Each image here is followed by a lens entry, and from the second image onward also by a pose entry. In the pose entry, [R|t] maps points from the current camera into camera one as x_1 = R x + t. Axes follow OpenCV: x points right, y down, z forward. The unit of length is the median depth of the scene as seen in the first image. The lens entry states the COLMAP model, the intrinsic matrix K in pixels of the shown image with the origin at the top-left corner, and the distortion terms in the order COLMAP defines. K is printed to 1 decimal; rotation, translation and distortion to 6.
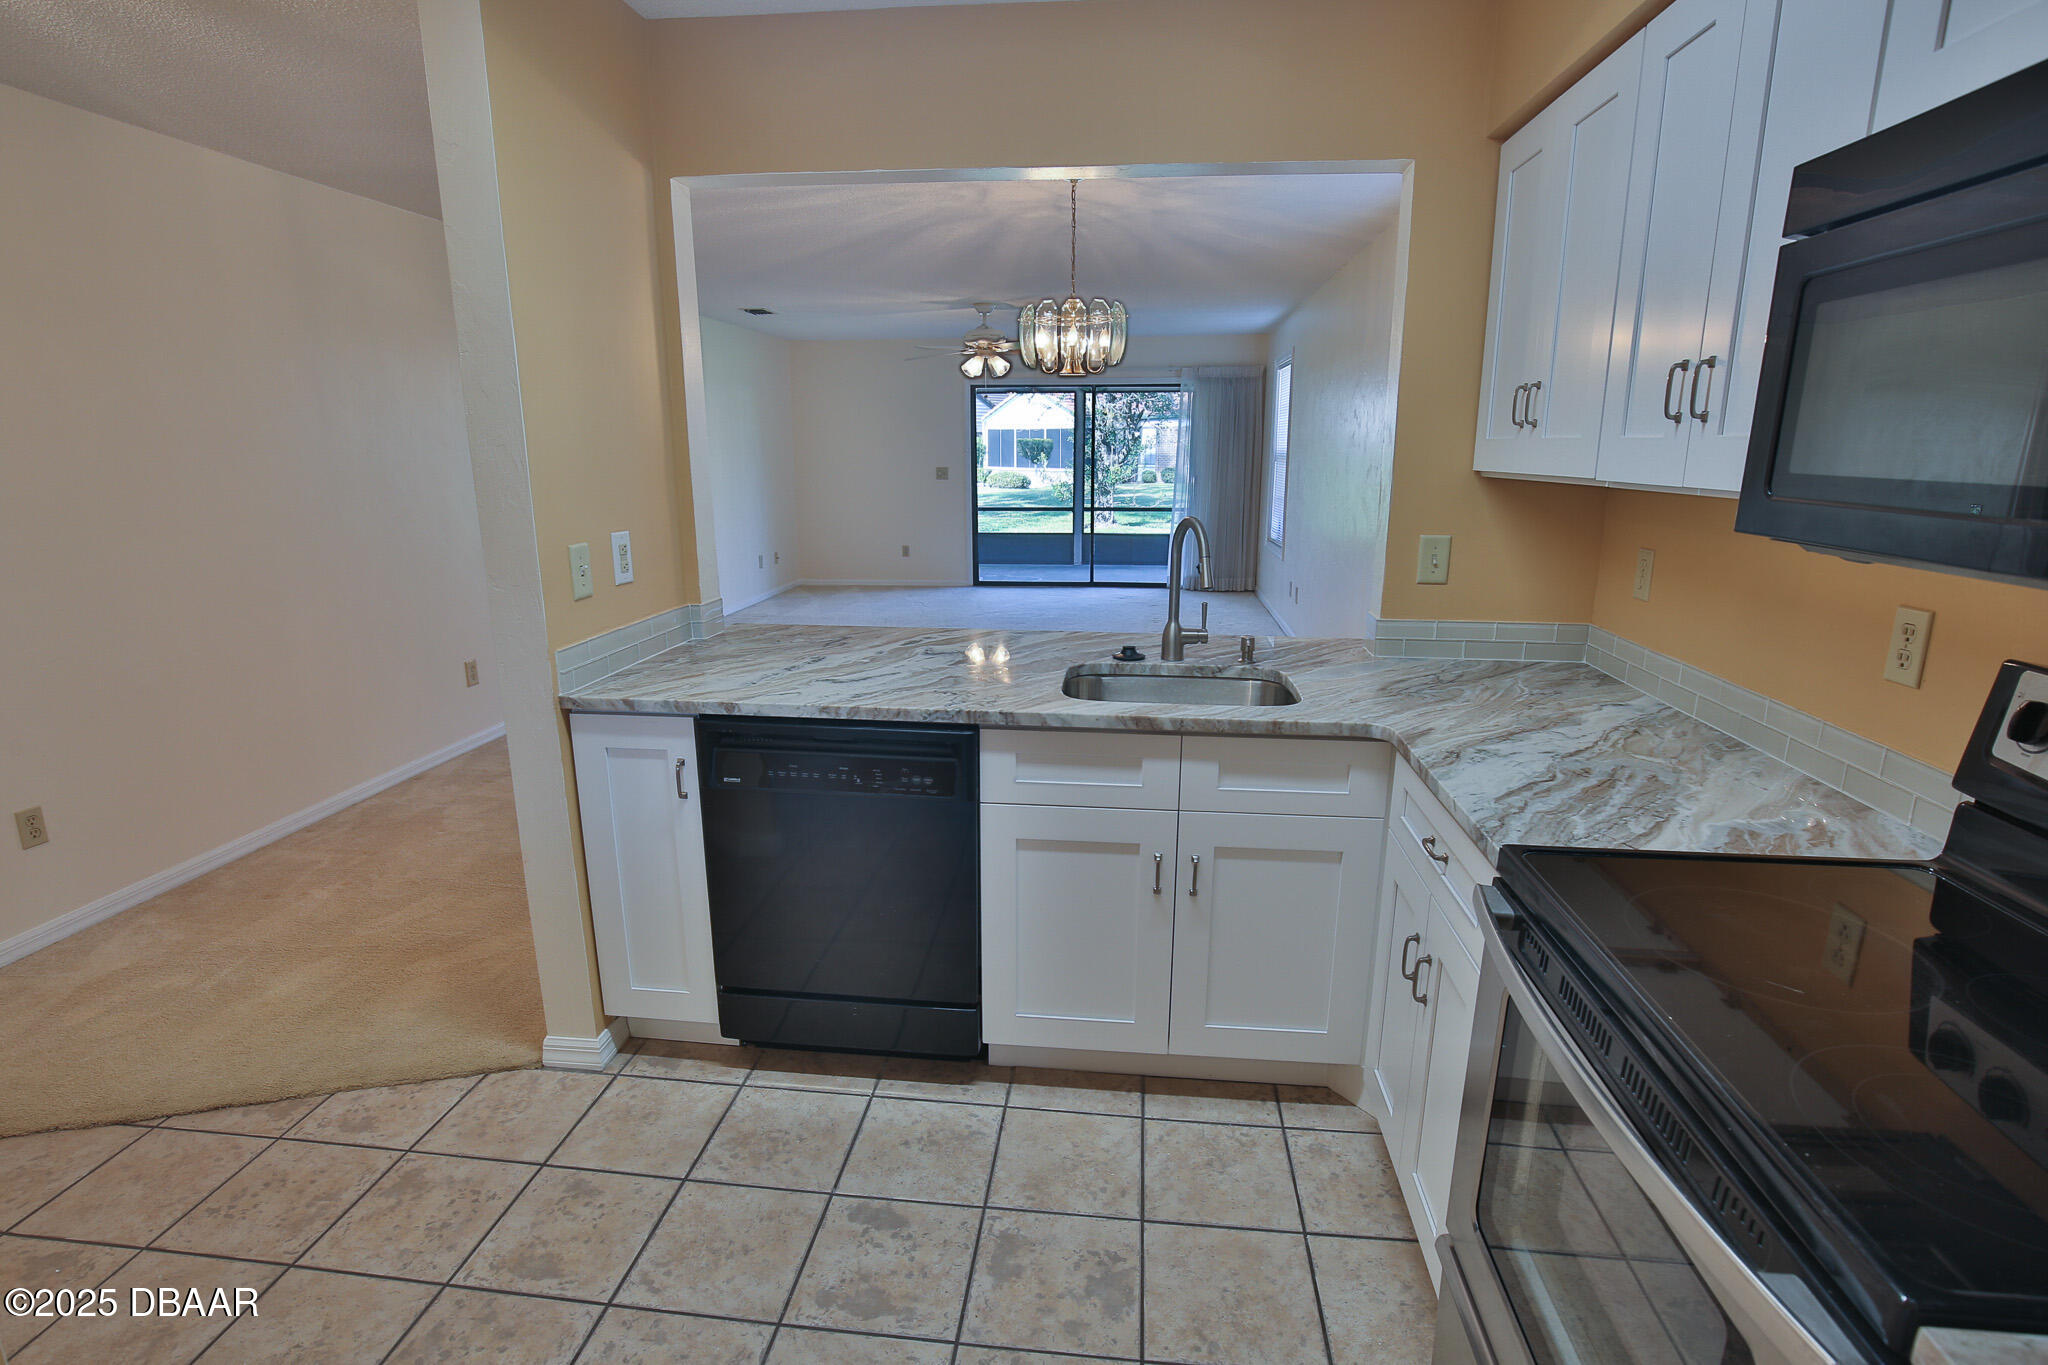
lens RADIAL K [[992.3, 0, 1029.0], [0, 992.3, 691.0], [0, 0, 1]] dist [-0.030638, 0.000237]
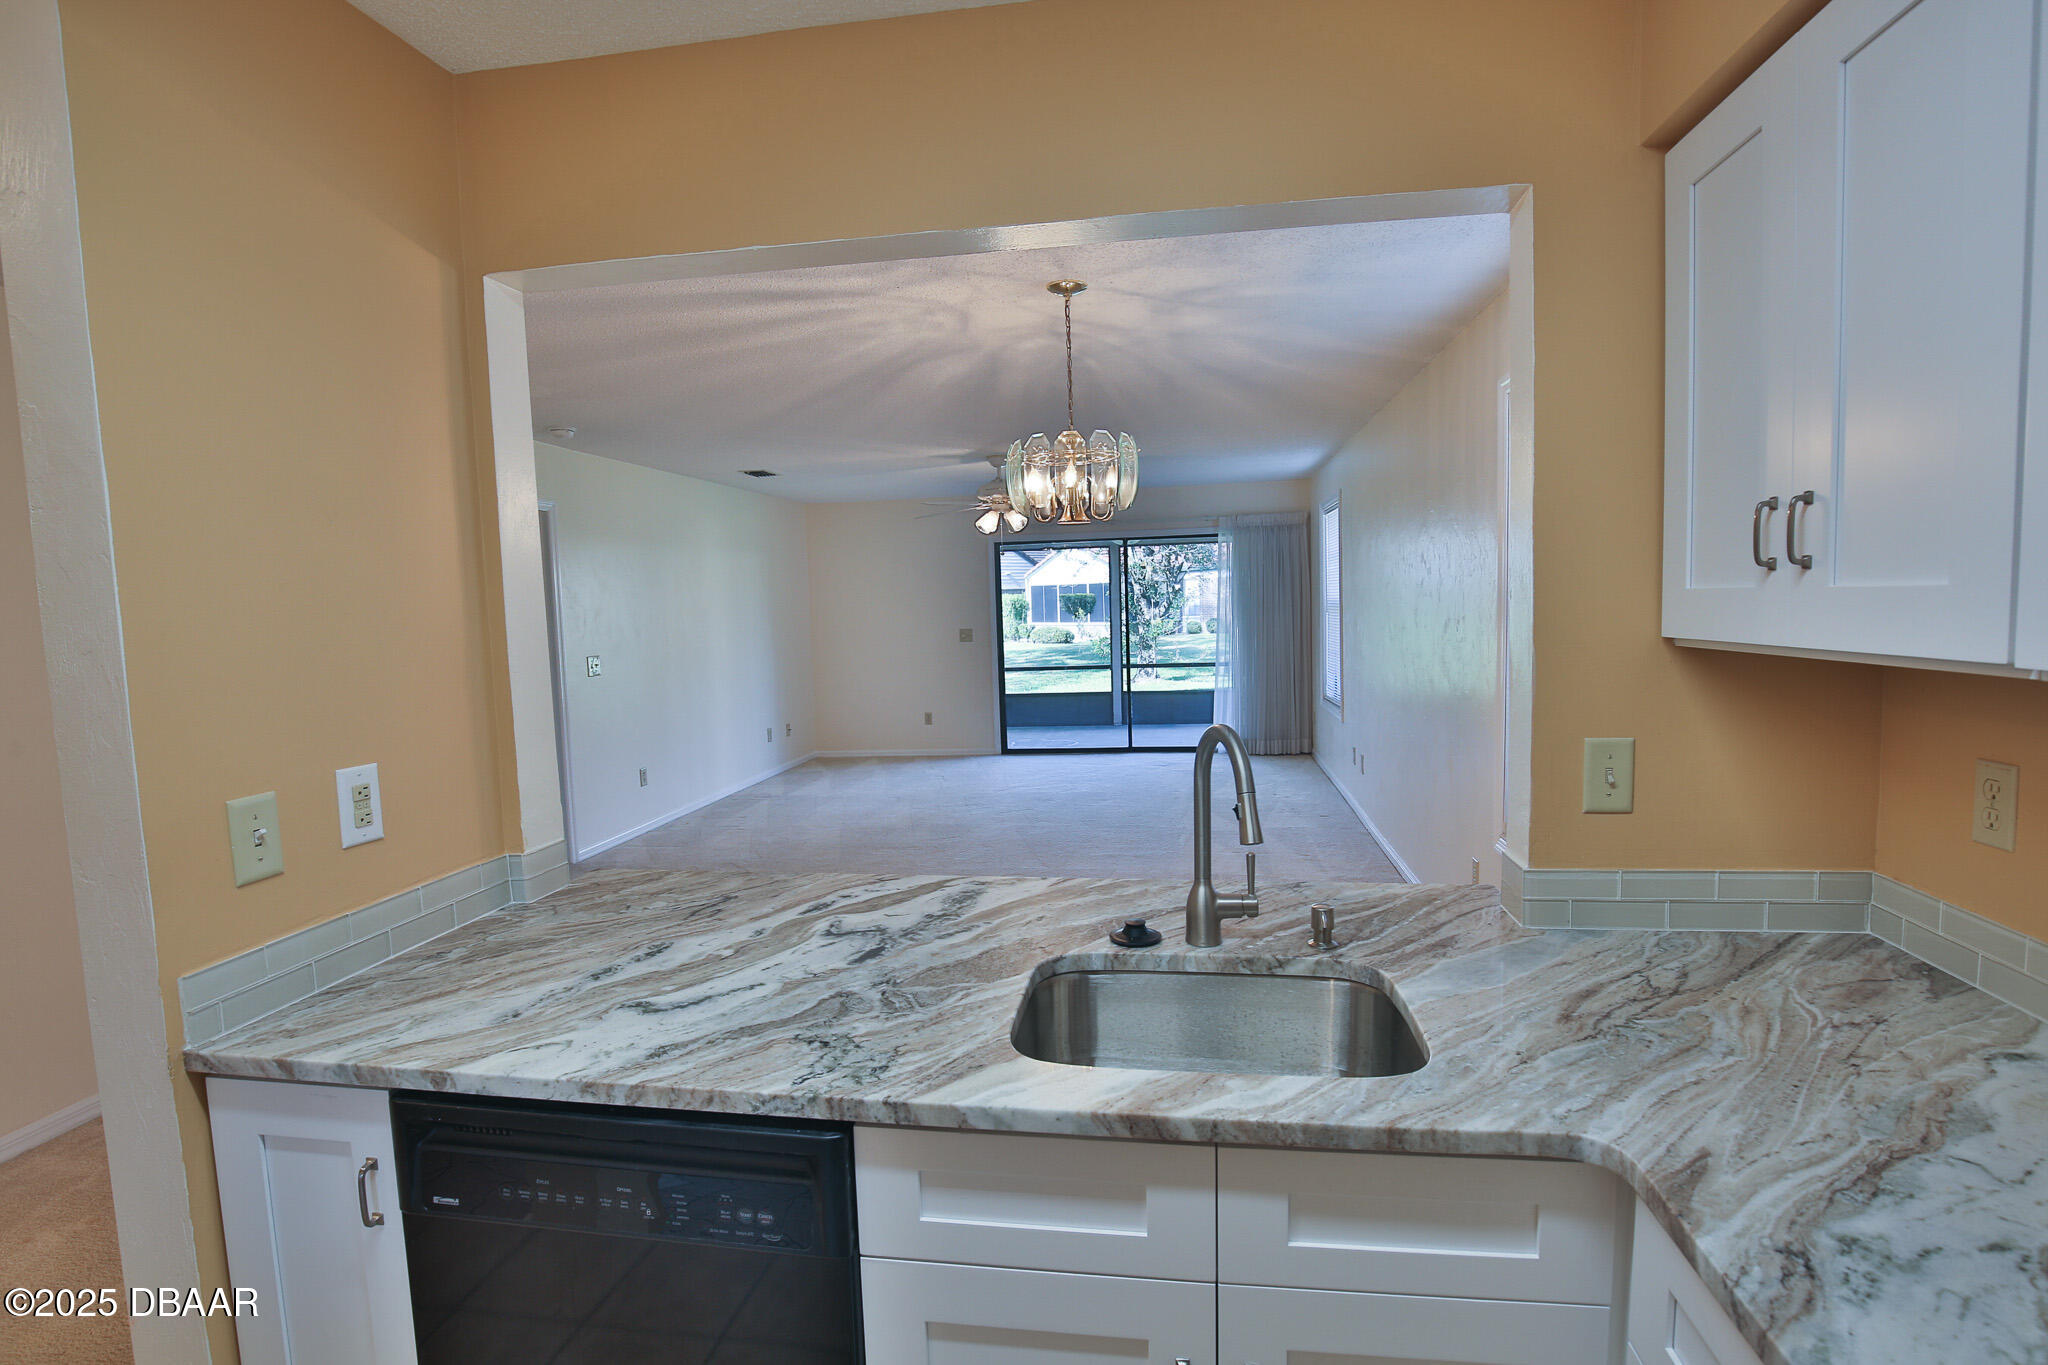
lens RADIAL K [[992.3, 0, 1029.0], [0, 992.3, 691.0], [0, 0, 1]] dist [-0.030638, 0.000237]
pose [[0.998387, -0.026350, -0.050293, 0.063274], [0.018445, 0.988267, -0.151620, -0.089311], [0.053698, 0.150448, 0.987159, 0.315266]]
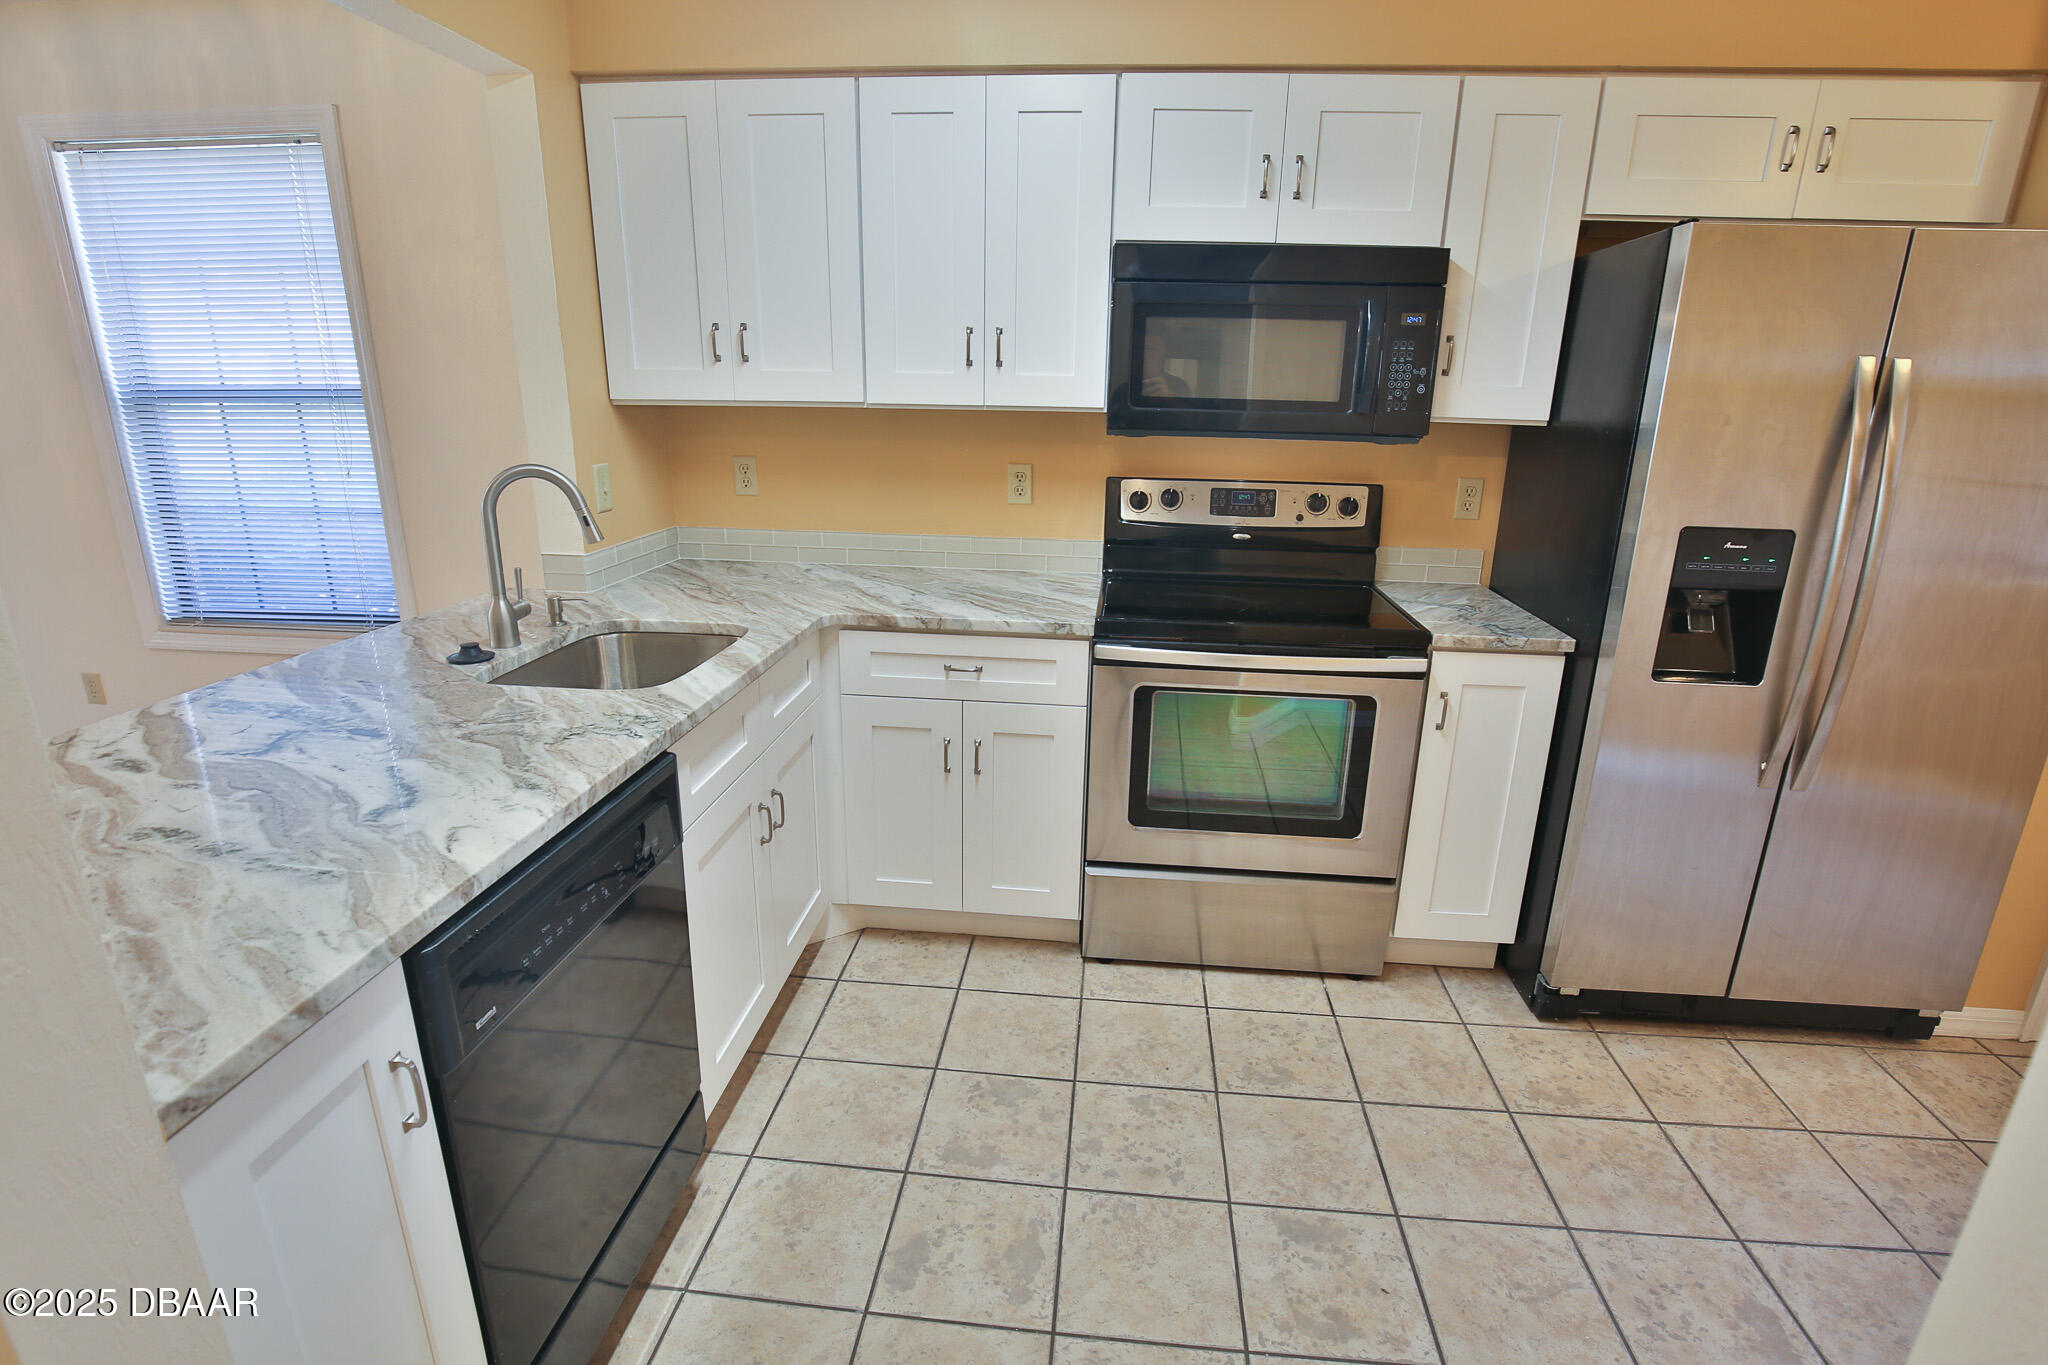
lens RADIAL K [[992.3, 0, 1029.0], [0, 992.3, 691.0], [0, 0, 1]] dist [-0.030638, 0.000237]
pose [[-0.009096, -0.299847, 0.953944, -0.586849], [0.224036, 0.929121, 0.294181, -0.126958], [-0.974539, 0.216393, 0.058725, 0.503935]]
